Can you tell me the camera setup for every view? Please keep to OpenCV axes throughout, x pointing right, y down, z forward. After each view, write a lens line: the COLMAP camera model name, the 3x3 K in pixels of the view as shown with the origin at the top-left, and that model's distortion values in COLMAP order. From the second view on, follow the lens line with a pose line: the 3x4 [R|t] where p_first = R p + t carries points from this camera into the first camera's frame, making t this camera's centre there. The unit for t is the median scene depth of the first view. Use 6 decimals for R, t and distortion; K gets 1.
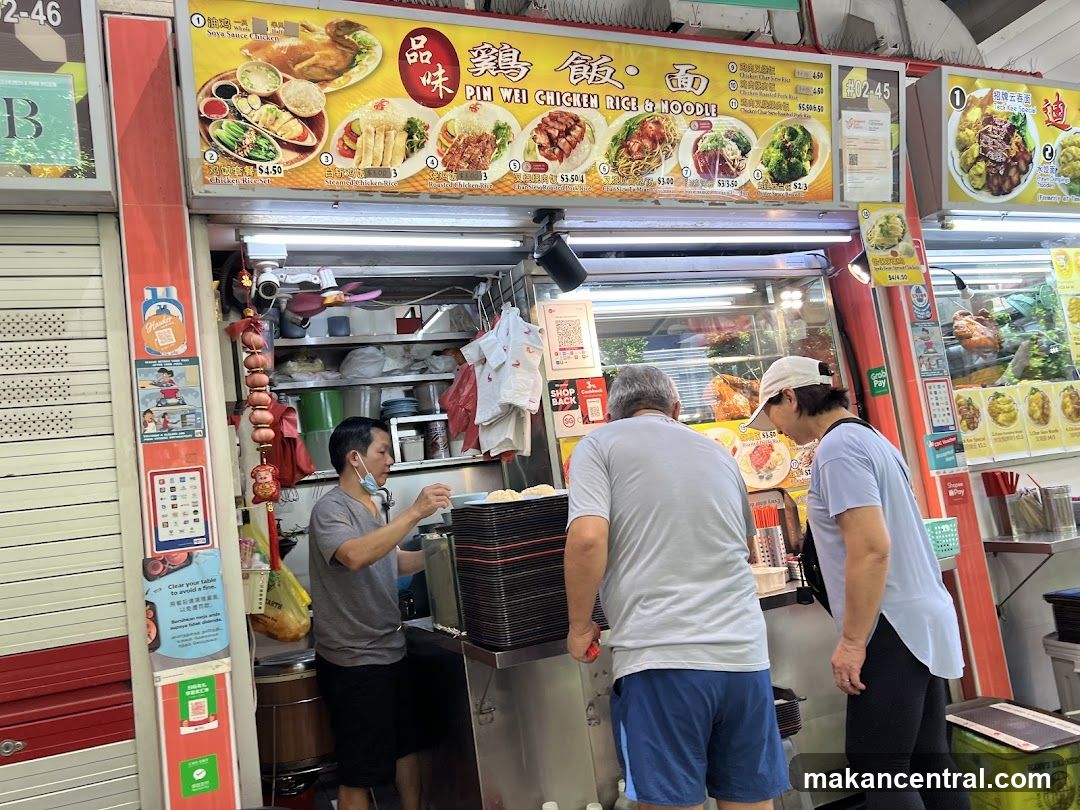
lens RADIAL K [[811.3, 0, 521.3], [0, 811.3, 416.1], [0, 0, 1]] dist [0.026984, -0.041475]
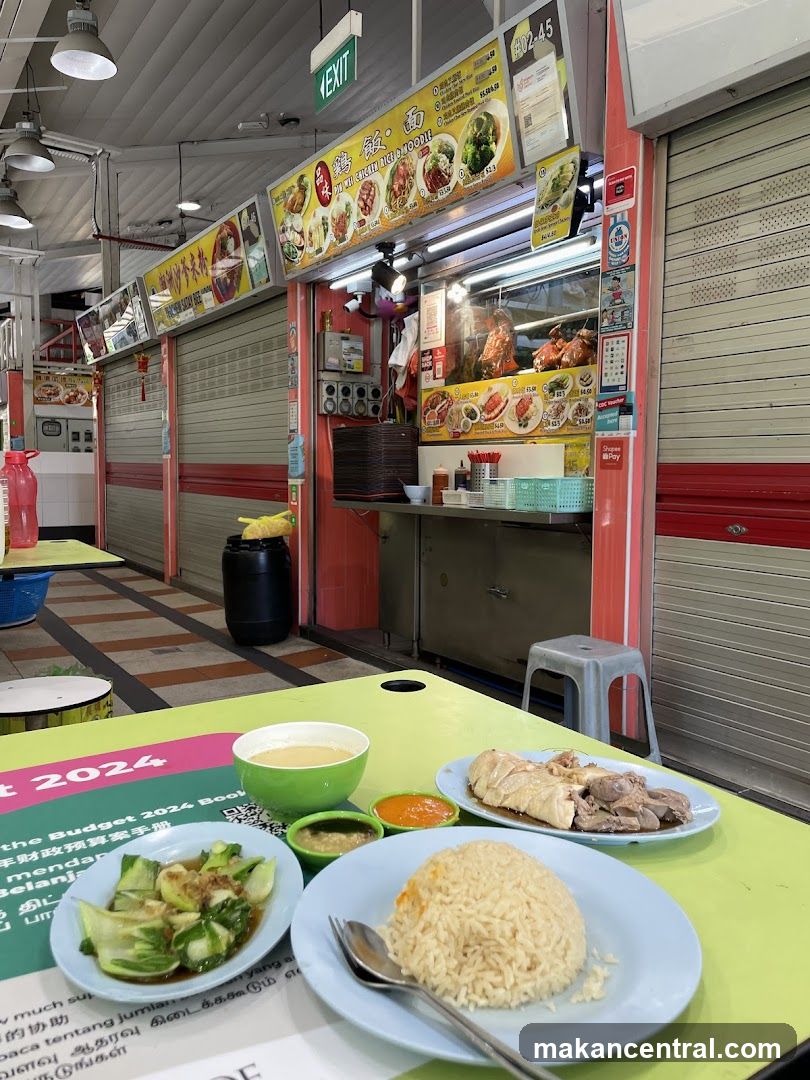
lens RADIAL K [[823.6, 0, 412.3], [0, 823.6, 564.6], [0, 0, 1]] dist [0.010537, -0.026221]
pose [[0.203834, 0.239462, -0.949268, 1.784751], [0.070697, 0.963493, 0.258231, -0.064072], [0.976450, -0.119747, 0.179463, 0.716616]]
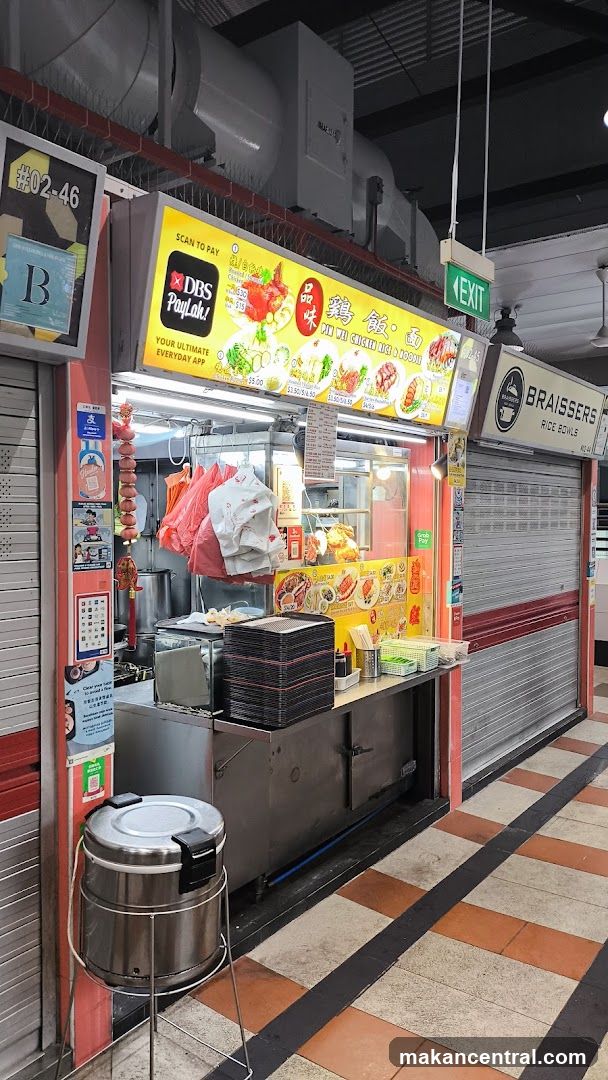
lens RADIAL K [[789.5, 0, 304.5], [0, 789.5, 541.4], [0, 0, 1]] dist [0.066556, -0.063167]
pose [[0.834489, 0.113612, 0.539185, -0.686356], [-0.174660, 0.982594, 0.063276, -0.121881], [-0.522611, -0.146977, 0.839807, -0.135881]]
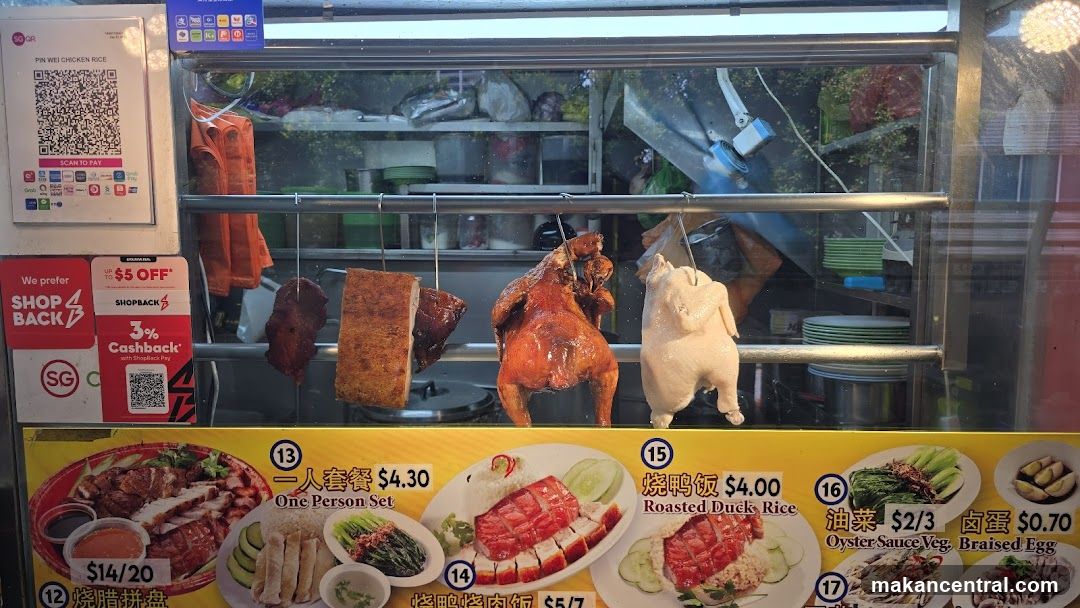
lens RADIAL K [[789.5, 0, 542.3], [0, 789.5, 299.8], [0, 0, 1]] dist [0.066556, -0.063167]
pose [[0.910656, 0.175793, -0.373902, 0.405717], [-0.078258, 0.961976, 0.261681, -0.144984], [0.405686, -0.209041, 0.889787, 0.868249]]
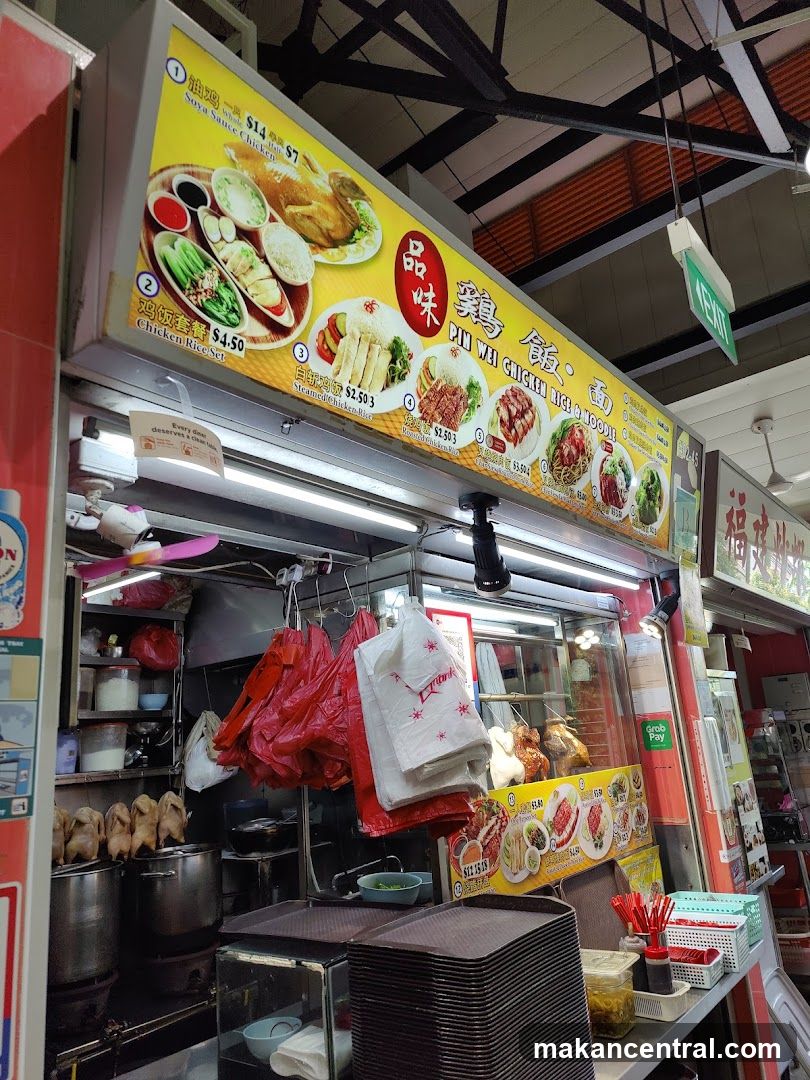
lens RADIAL K [[745.0, 0, 396.5], [0, 745.0, 536.8], [0, 0, 1]] dist [0.007817, 0.000390]
pose [[0.875467, 0.195727, 0.441869, -0.365722], [-0.097119, 0.966918, -0.235878, -0.040820], [-0.473419, 0.163589, 0.865513, 0.435464]]
